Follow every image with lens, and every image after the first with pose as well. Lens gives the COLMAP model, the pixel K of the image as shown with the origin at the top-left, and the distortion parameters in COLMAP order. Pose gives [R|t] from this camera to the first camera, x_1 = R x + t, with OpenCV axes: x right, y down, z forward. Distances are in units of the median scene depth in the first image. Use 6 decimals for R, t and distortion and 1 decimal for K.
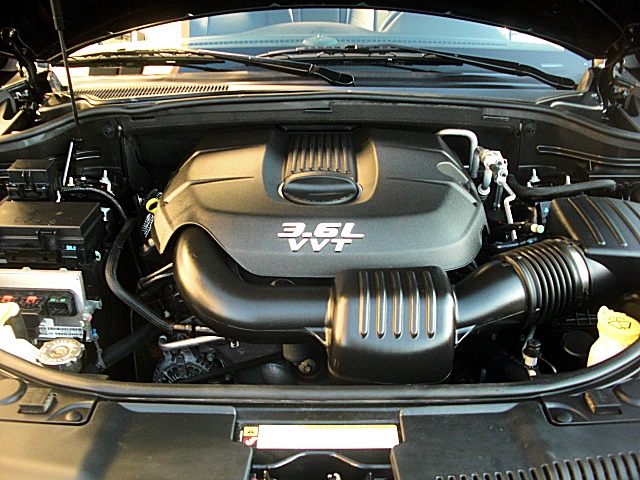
lens RADIAL K [[615.7, 0, 316.2], [0, 615.7, 241.8], [0, 0, 1]] dist [-0.121798, 0.000000]
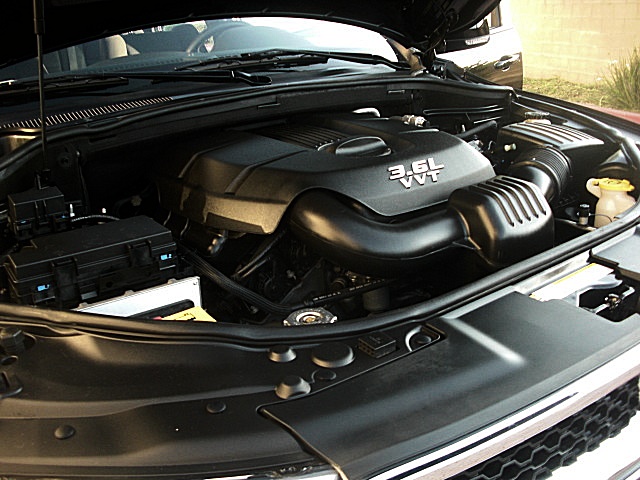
lens RADIAL K [[615.7, 0, 320.0], [0, 615.7, 240.7], [0, 0, 1]] dist [-0.121798, 0.000000]
pose [[0.809614, -0.242630, 0.534467, -0.542380], [0.300125, 0.953653, -0.021706, 0.056963], [-0.504430, 0.177981, 0.844910, 0.111742]]
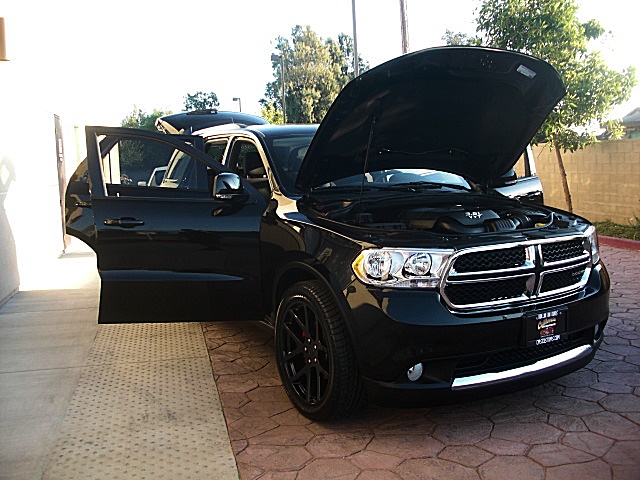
lens RADIAL K [[615.7, 0, 319.8], [0, 615.7, 234.2], [0, 0, 1]] dist [-0.121798, 0.000000]
pose [[0.882668, -0.069306, 0.464858, -1.801476], [0.225668, 0.930093, -0.289829, 0.676839], [-0.412274, 0.360727, 0.836604, -1.184037]]
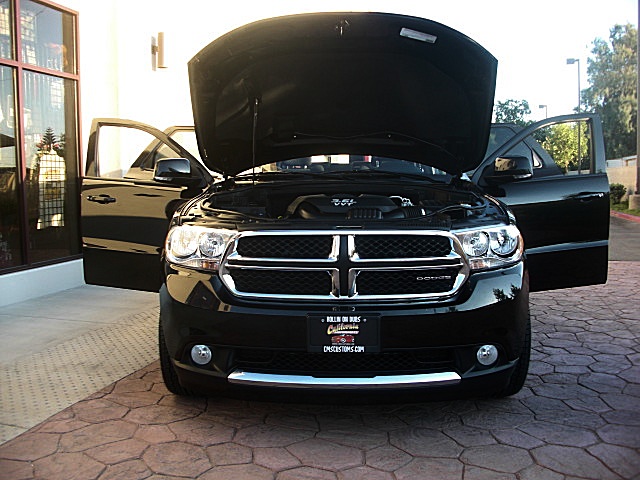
lens RADIAL K [[615.7, 0, 318.9], [0, 615.7, 245.3], [0, 0, 1]] dist [-0.121798, 0.000000]
pose [[0.999481, 0.006847, -0.031492, -0.015019], [-0.017216, 0.939493, -0.342136, 0.943075], [0.027243, 0.342501, 0.939123, -1.436341]]
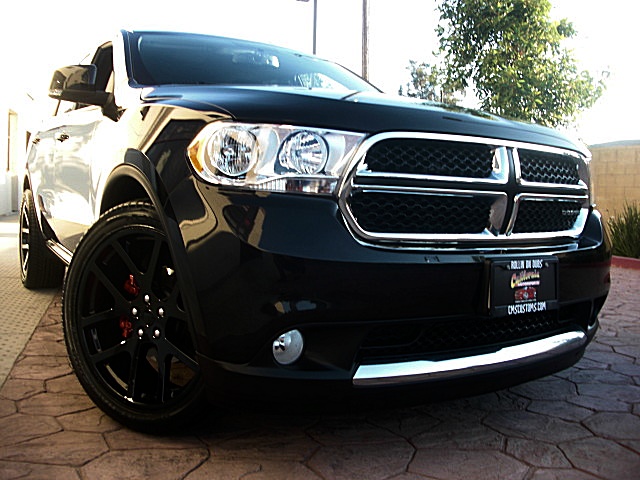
lens RADIAL K [[615.7, 0, 321.6], [0, 615.7, 244.4], [0, 0, 1]] dist [-0.121798, 0.000000]
pose [[0.845631, -0.009635, 0.533681, -1.090980], [0.191439, 0.938793, -0.286391, 0.748061], [-0.498257, 0.344348, 0.795716, -0.370011]]
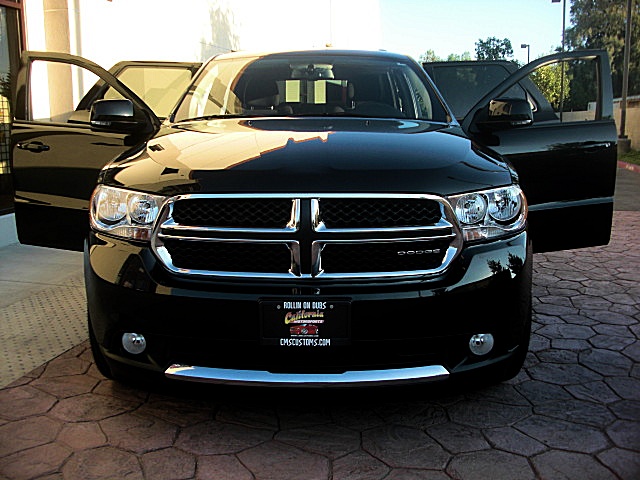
lens RADIAL K [[615.7, 0, 316.1], [0, 615.7, 242.2], [0, 0, 1]] dist [-0.121798, 0.000000]
pose [[0.999951, 0.009901, 0.000303, 0.029539], [-0.009498, 0.967052, -0.254401, 0.734207], [-0.002812, 0.254386, 0.967099, -1.061604]]
